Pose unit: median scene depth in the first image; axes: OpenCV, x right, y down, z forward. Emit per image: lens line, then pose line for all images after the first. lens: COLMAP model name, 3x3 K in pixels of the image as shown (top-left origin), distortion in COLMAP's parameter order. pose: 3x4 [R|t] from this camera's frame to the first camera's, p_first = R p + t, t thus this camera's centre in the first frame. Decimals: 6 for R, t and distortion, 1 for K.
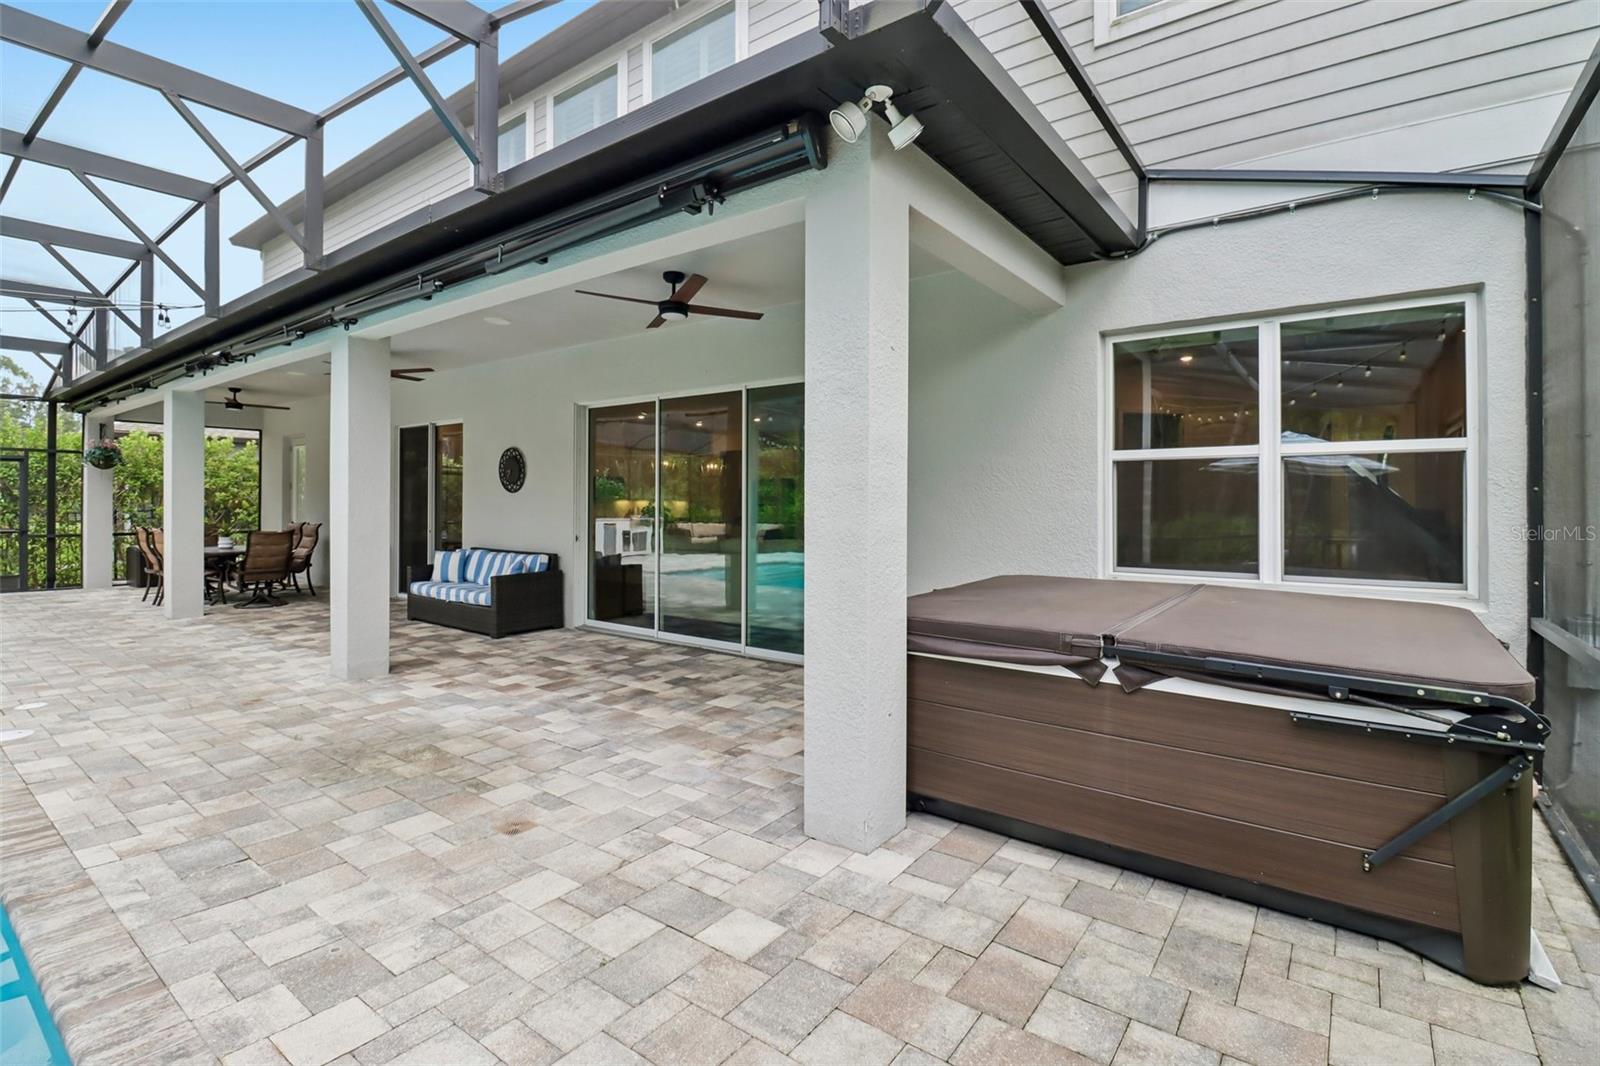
lens RADIAL K [[754.1, 0, 803.7], [0, 754.1, 503.2], [0, 0, 1]] dist [0.016044, -0.012073]
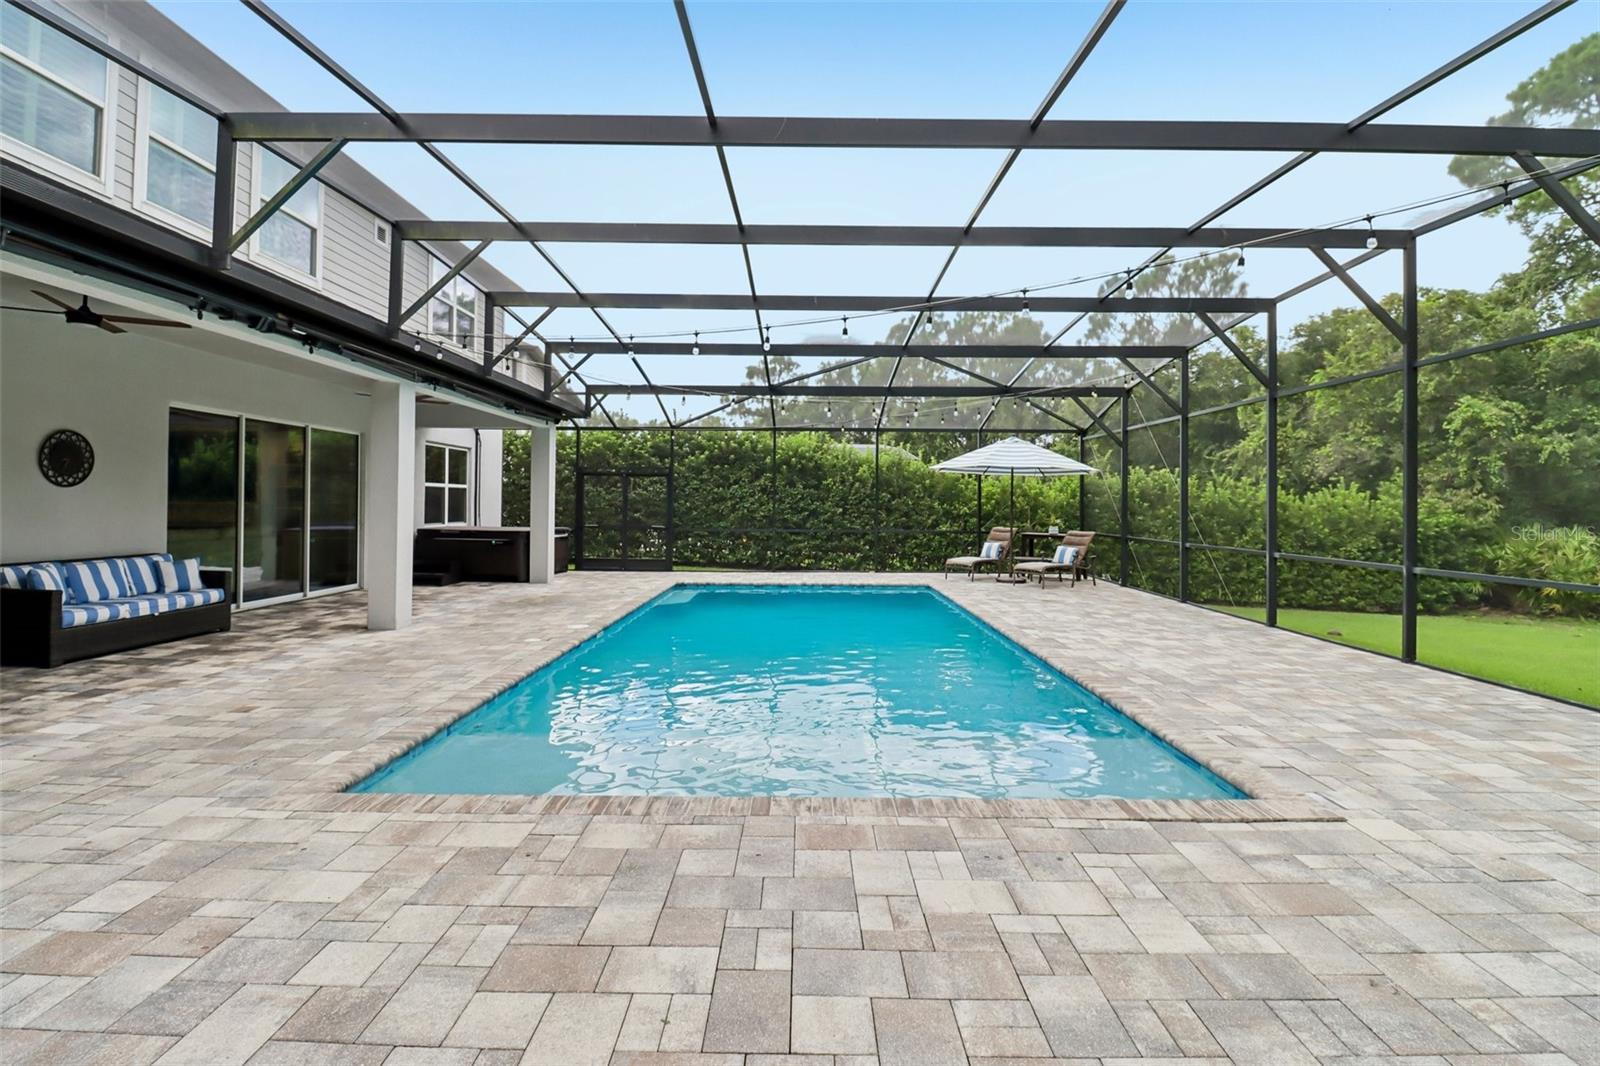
lens RADIAL K [[775.0, 0, 798.1], [0, 775.0, 498.4], [0, 0, 1]] dist [-0.000369, -0.013118]
pose [[-0.594263, -0.001824, 0.804268, -1.570468], [-0.010916, 0.999924, -0.005799, -0.007153], [-0.804196, -0.012225, -0.594238, 0.940057]]
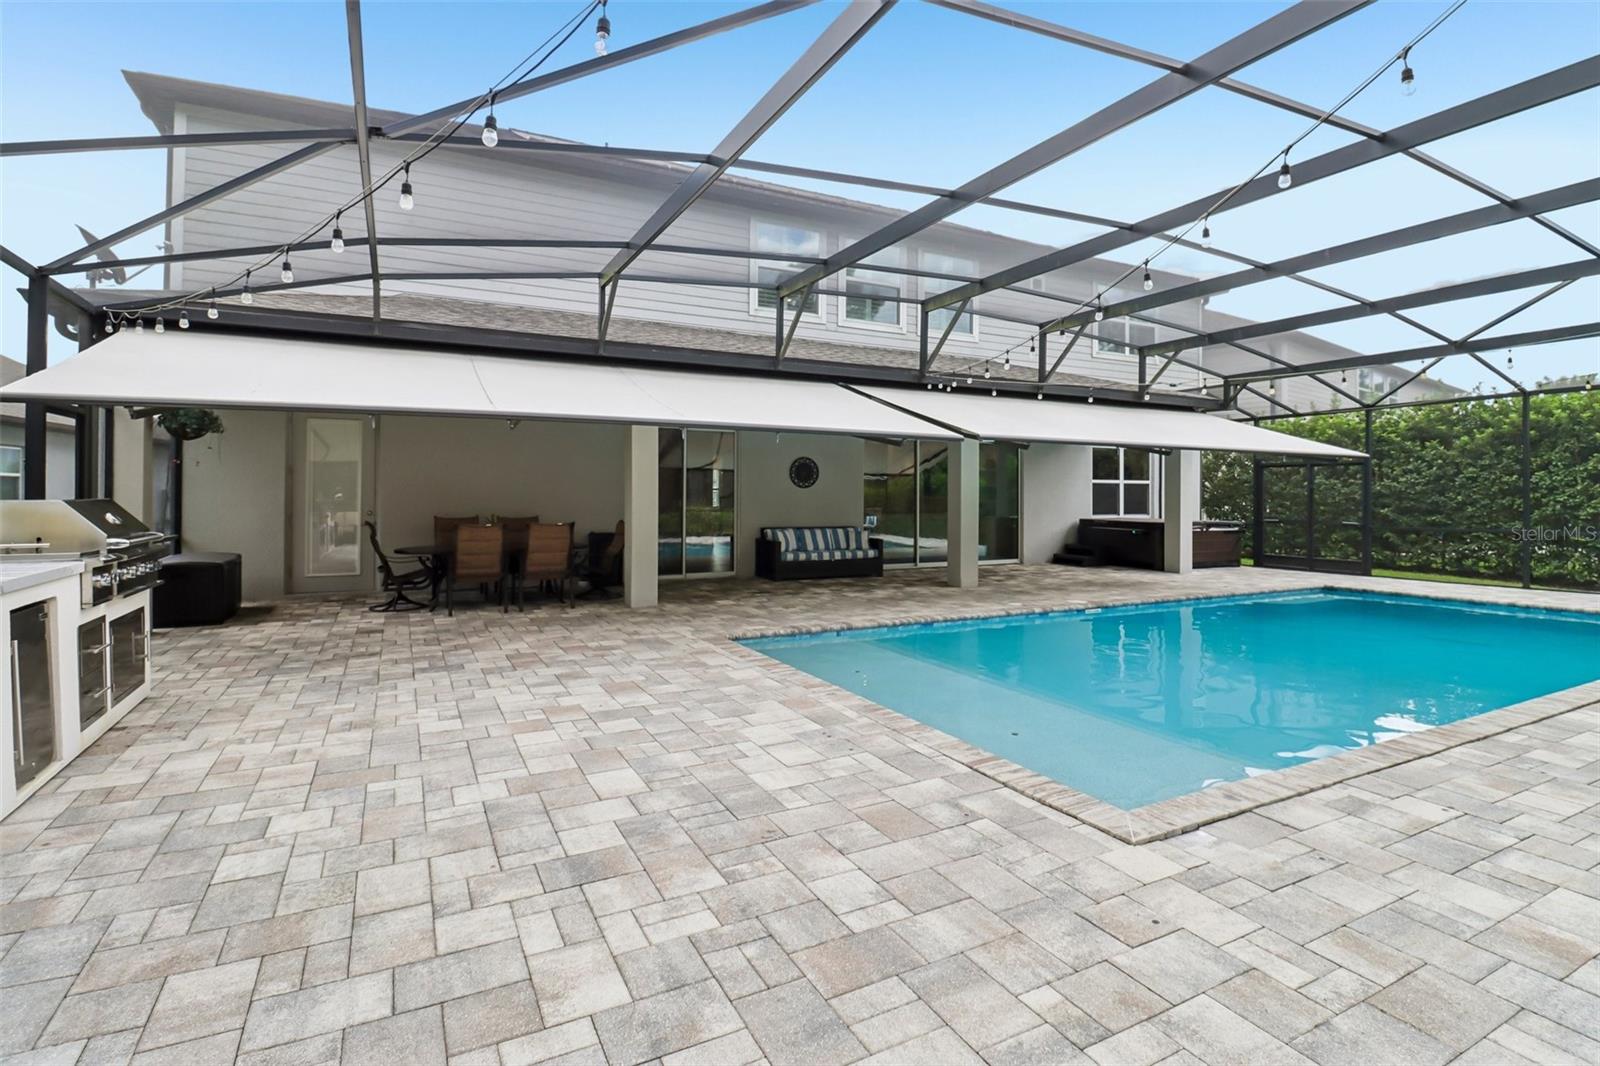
lens RADIAL K [[754.1, 0, 803.7], [0, 754.1, 503.2], [0, 0, 1]] dist [0.016044, -0.012073]
pose [[0.429623, -0.008925, 0.902964, -1.803972], [-0.002552, 0.999935, 0.011098, -0.002607], [-0.903005, -0.007072, 0.429572, 0.427789]]
